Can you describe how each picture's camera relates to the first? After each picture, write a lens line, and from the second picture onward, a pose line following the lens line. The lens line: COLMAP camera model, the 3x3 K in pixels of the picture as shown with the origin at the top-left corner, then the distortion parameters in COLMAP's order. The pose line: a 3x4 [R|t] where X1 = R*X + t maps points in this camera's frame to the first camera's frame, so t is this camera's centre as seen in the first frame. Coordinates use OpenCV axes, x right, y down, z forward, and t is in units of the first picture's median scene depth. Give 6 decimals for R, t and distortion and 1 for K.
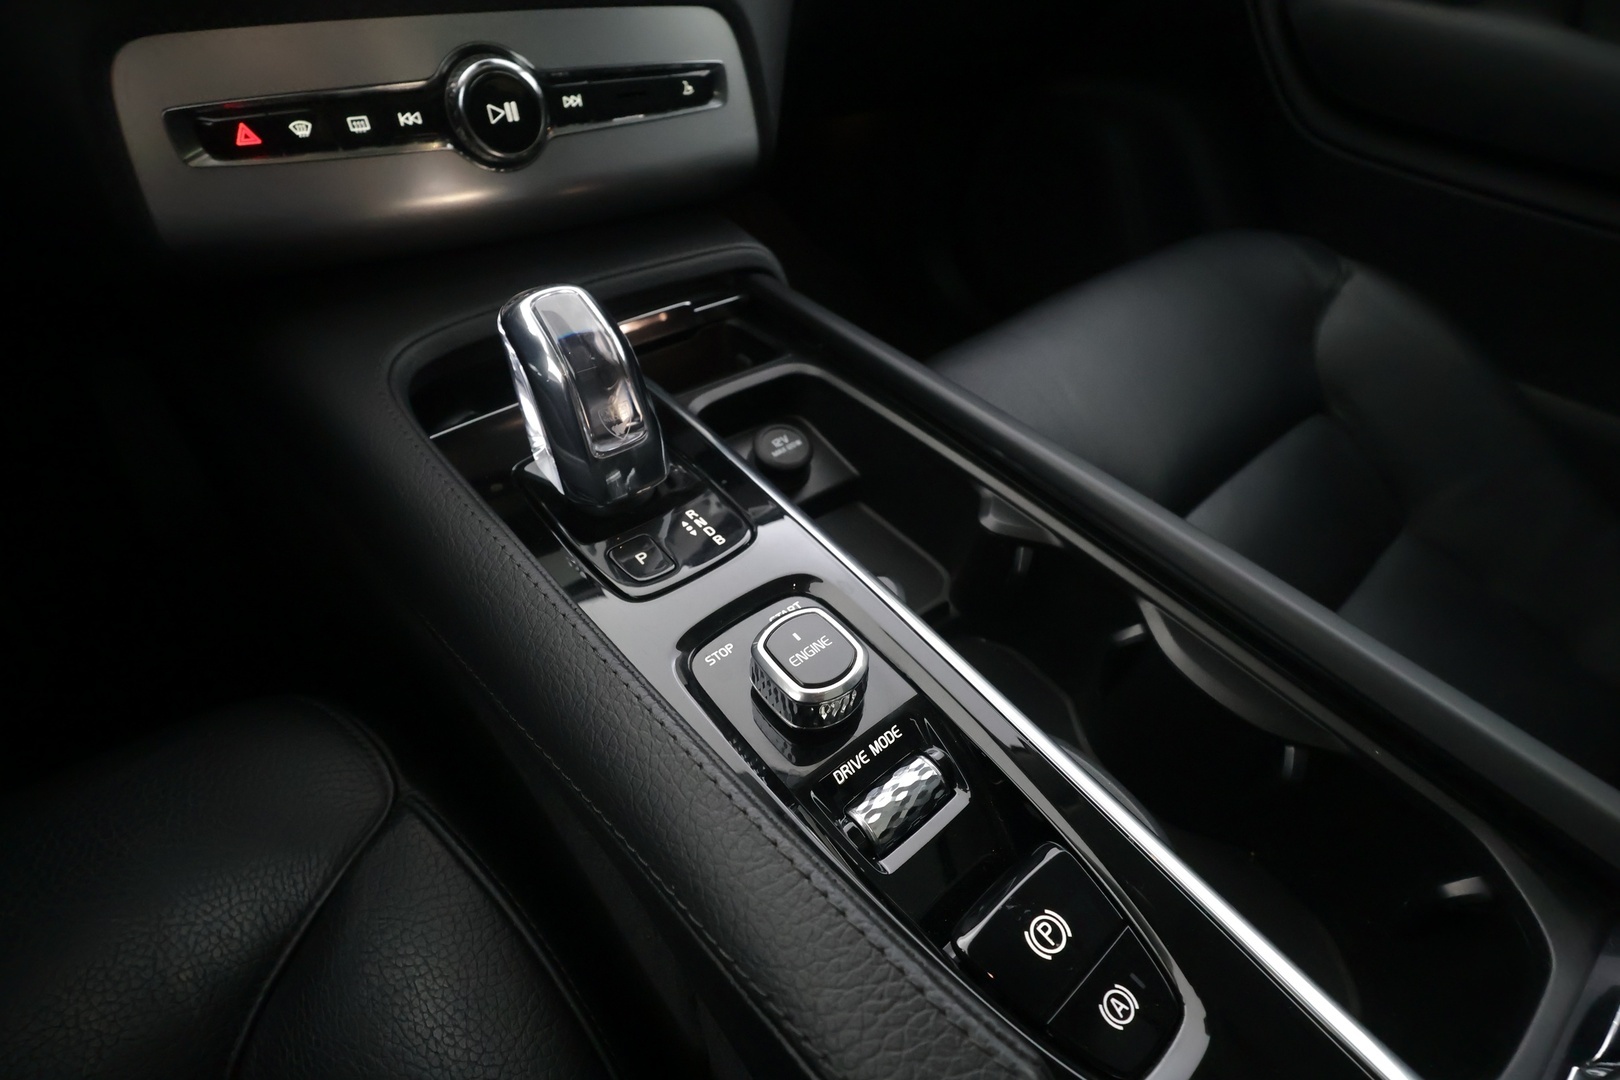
lens RADIAL K [[757.0, 0, 807.0], [0, 757.0, 537.5], [0, 0, 1]] dist [0.005036, 0.001235]
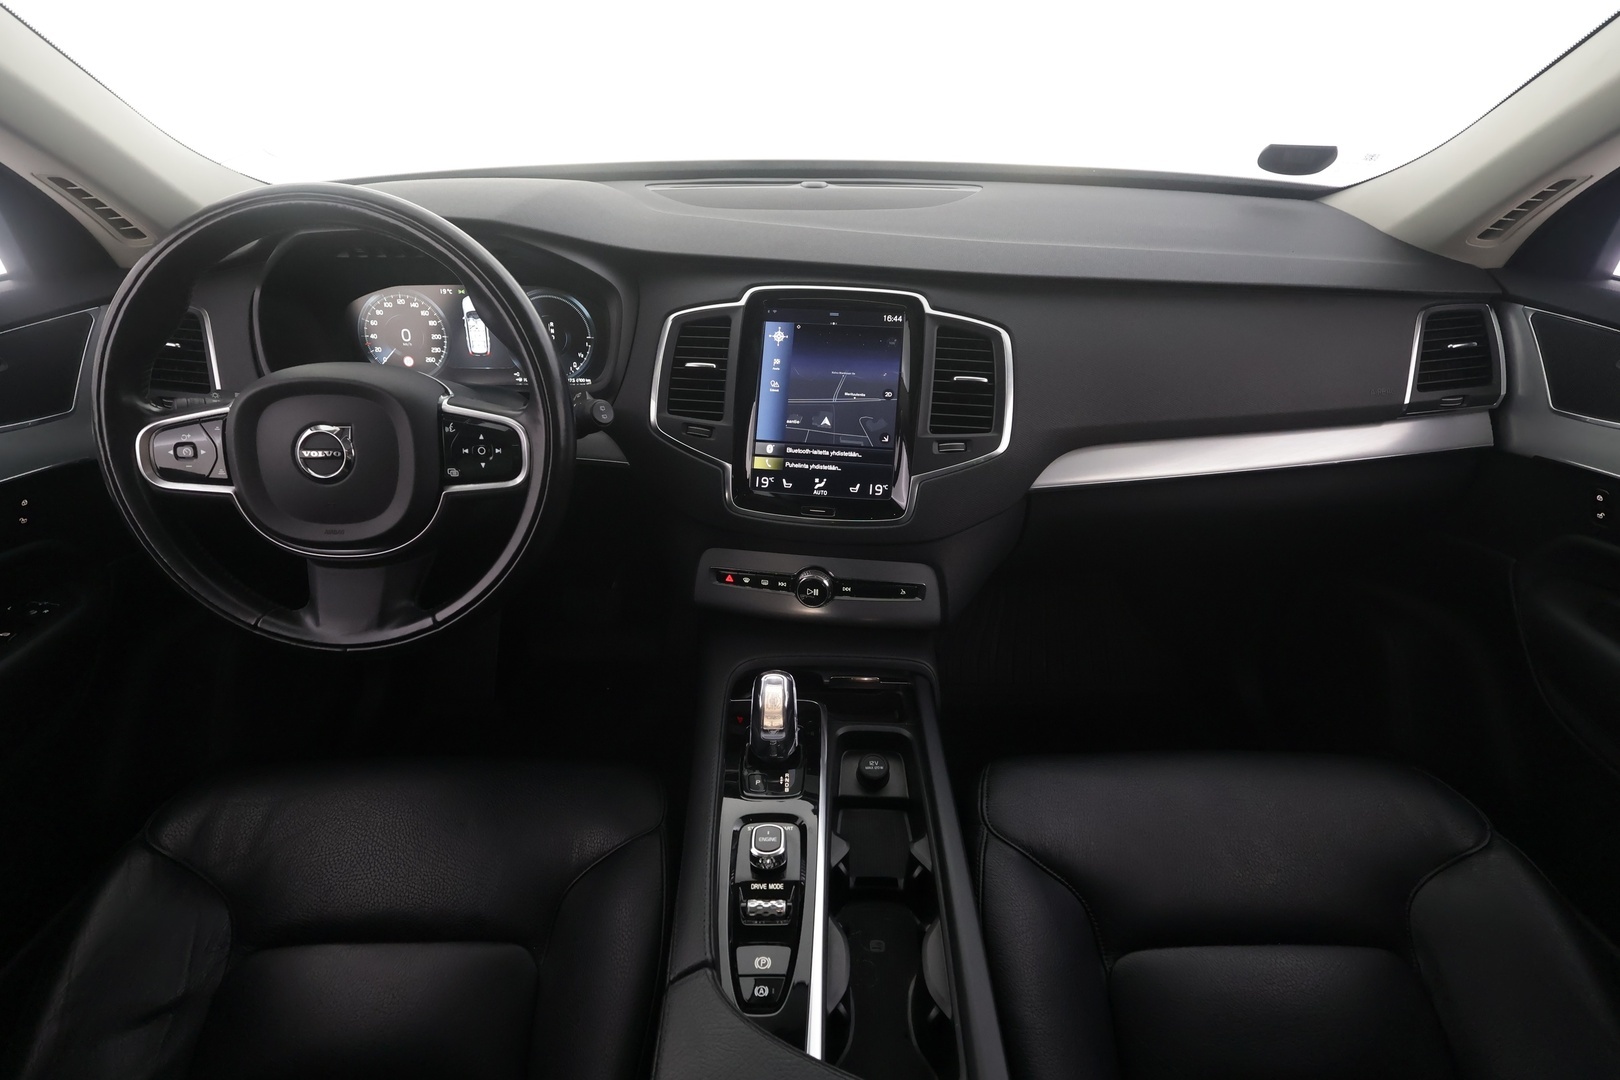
lens RADIAL K [[757.0, 0, 801.1], [0, 757.0, 542.8], [0, 0, 1]] dist [0.005036, 0.001235]
pose [[0.765539, 0.269265, -0.584333, 0.981767], [-0.428134, 0.891136, -0.150260, -0.311232], [0.480261, 0.365203, 0.797481, -1.063344]]
